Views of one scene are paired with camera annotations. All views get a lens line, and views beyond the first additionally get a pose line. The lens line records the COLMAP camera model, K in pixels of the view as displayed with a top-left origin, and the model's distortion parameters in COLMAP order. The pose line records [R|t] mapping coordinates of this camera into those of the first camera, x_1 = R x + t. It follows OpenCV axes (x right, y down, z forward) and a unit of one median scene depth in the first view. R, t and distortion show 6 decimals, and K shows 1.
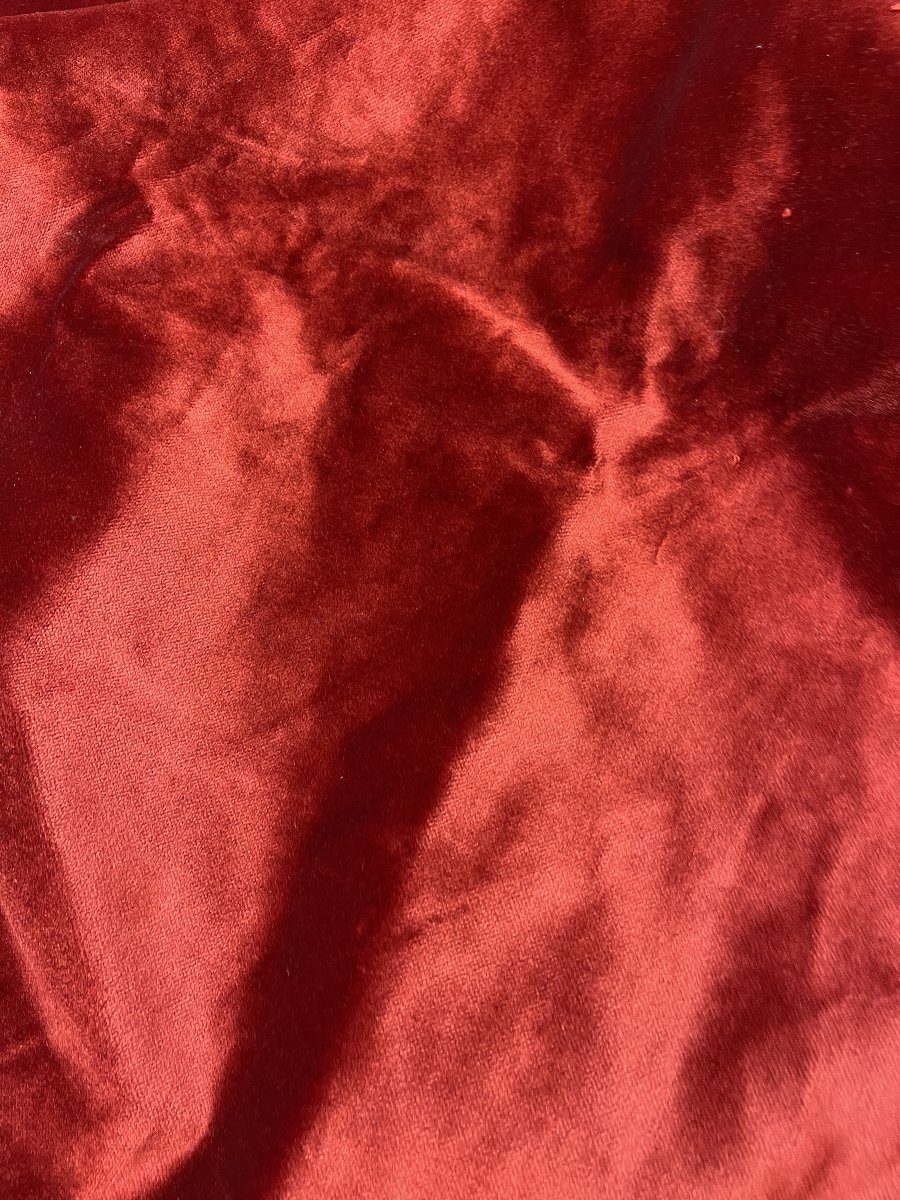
lens RADIAL K [[979.1, 0, 450.0], [0, 979.1, 600.0], [0, 0, 1]] dist [0.057516, -0.098808]
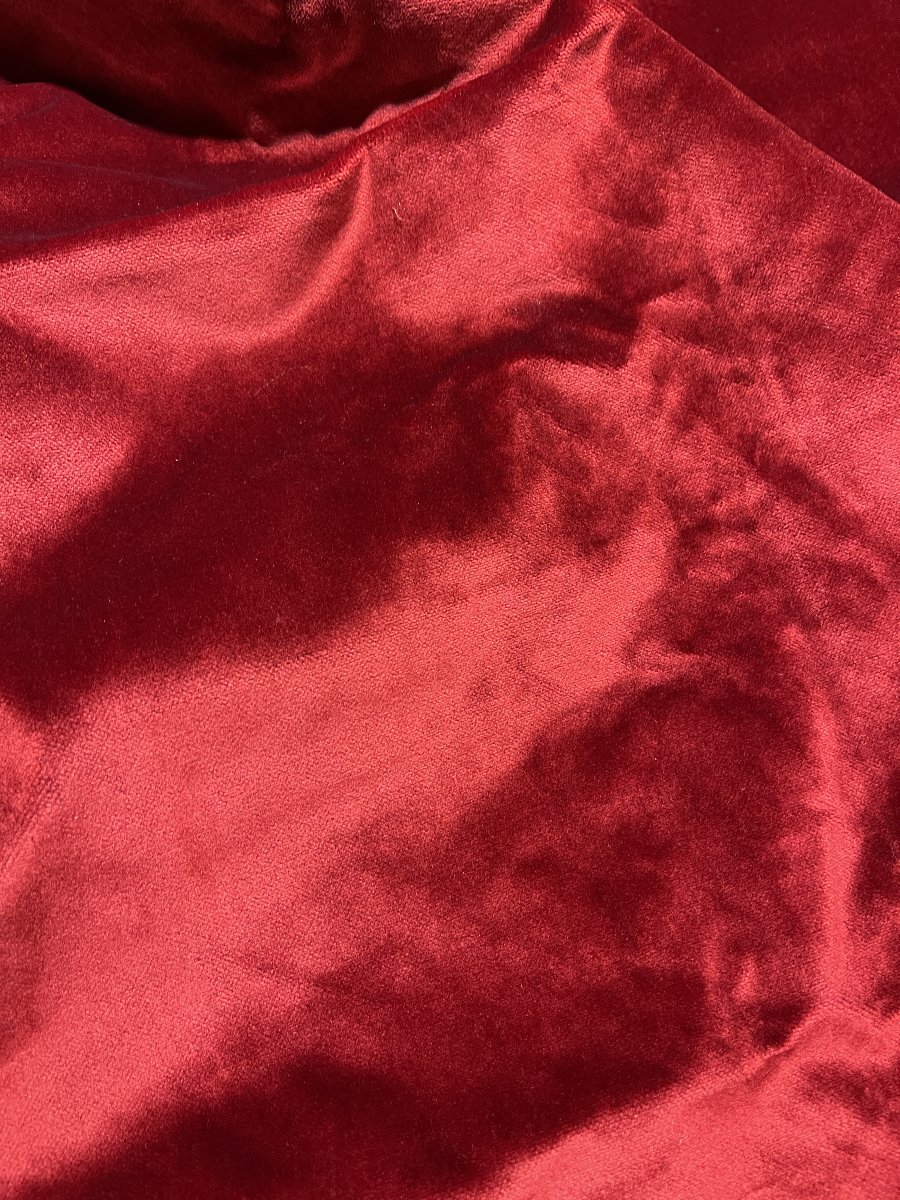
lens RADIAL K [[979.1, 0, 450.0], [0, 979.1, 600.0], [0, 0, 1]] dist [0.057516, -0.098808]
pose [[0.682301, 0.728038, -0.066534, -0.206000], [-0.720069, 0.684973, 0.110959, -0.245987], [0.126357, -0.027798, 0.991595, 0.175784]]
